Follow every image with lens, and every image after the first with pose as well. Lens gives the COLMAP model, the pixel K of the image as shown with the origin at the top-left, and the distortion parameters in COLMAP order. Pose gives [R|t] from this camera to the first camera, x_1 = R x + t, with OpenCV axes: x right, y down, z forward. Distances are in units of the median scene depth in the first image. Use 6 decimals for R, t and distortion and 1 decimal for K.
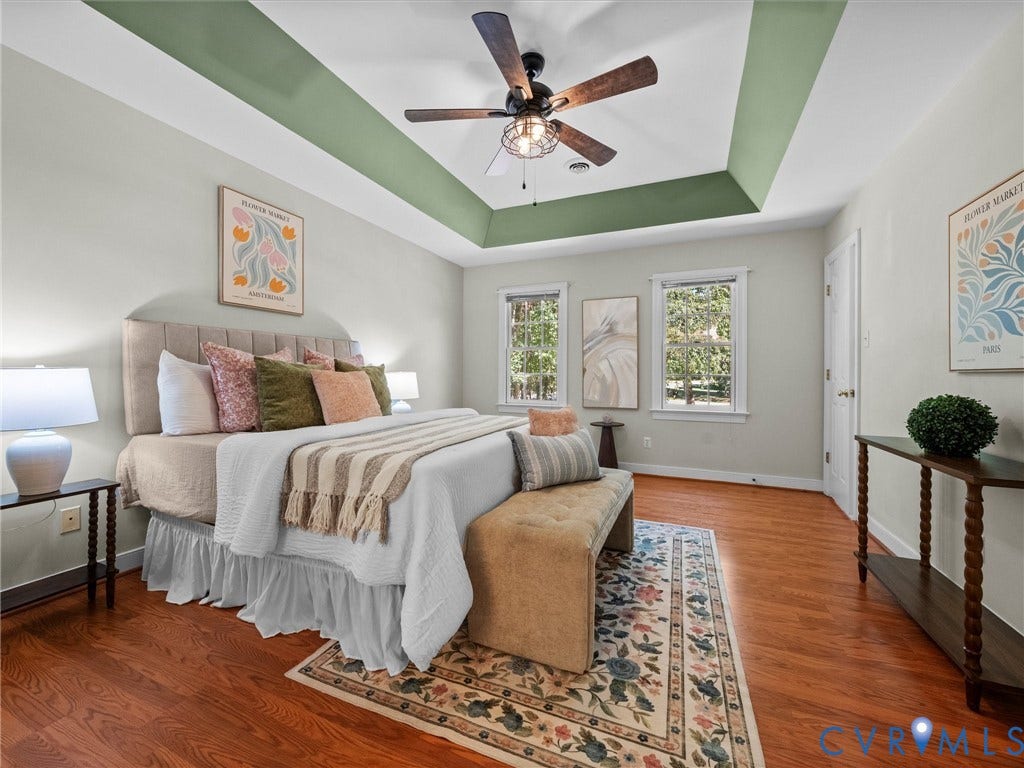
lens RADIAL K [[404.2, 0, 518.1], [0, 404.2, 383.8], [0, 0, 1]] dist [-0.000978, -0.000281]
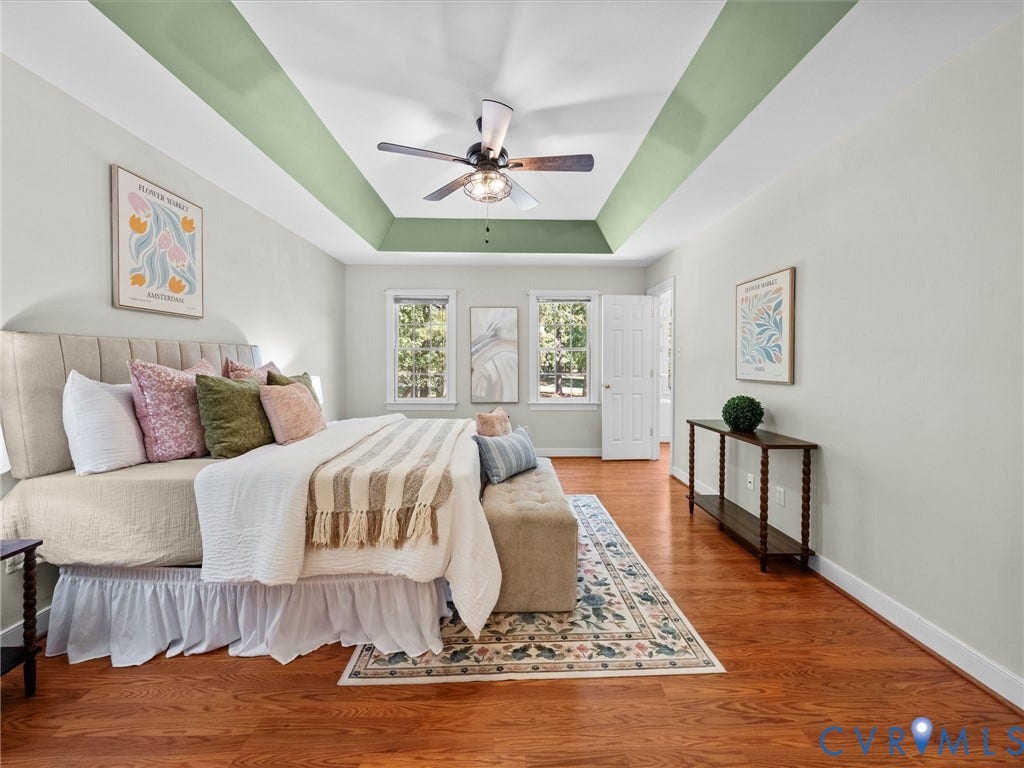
lens RADIAL K [[392.5, 0, 515.4], [0, 392.5, 377.1], [0, 0, 1]] dist [-0.001887, -0.000106]
pose [[0.910826, -0.018341, 0.412383, -0.452516], [0.010738, 0.999727, 0.020746, -0.089075], [-0.412651, -0.014467, 0.910774, -0.104102]]
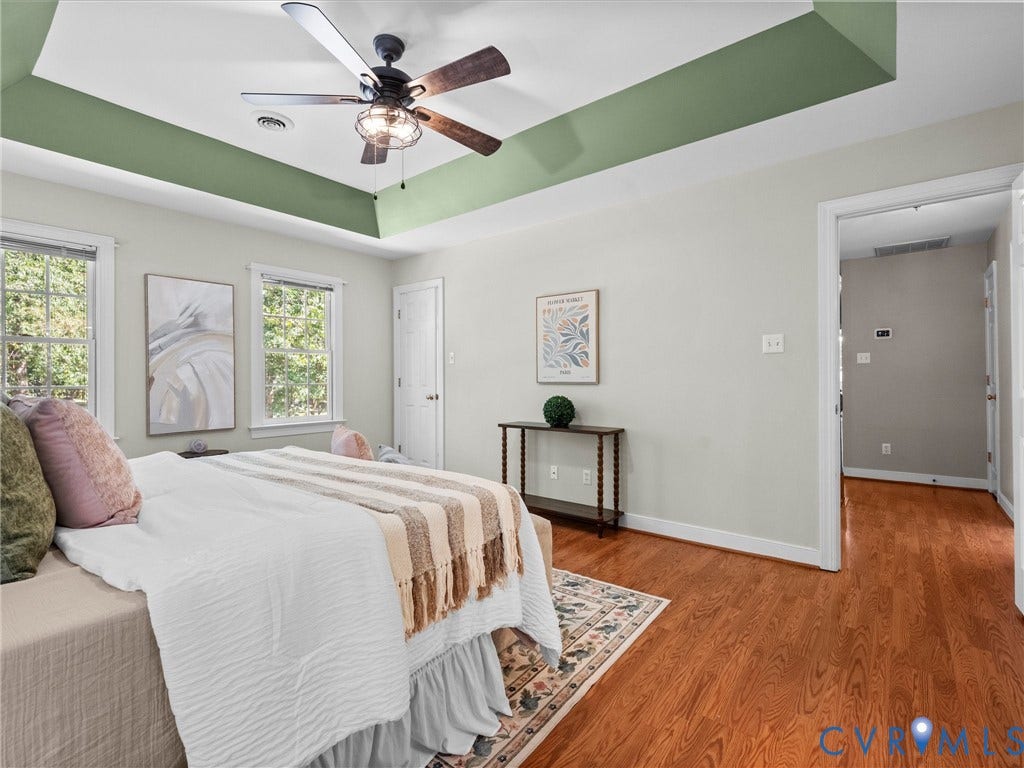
lens RADIAL K [[477.9, 0, 515.1], [0, 477.9, 386.8], [0, 0, 1]] dist [0.000905, -0.000148]
pose [[0.268786, -0.024094, 0.962898, -1.108286], [0.022927, 0.999564, 0.018611, -0.057724], [-0.962927, 0.017074, 0.269222, 0.543683]]
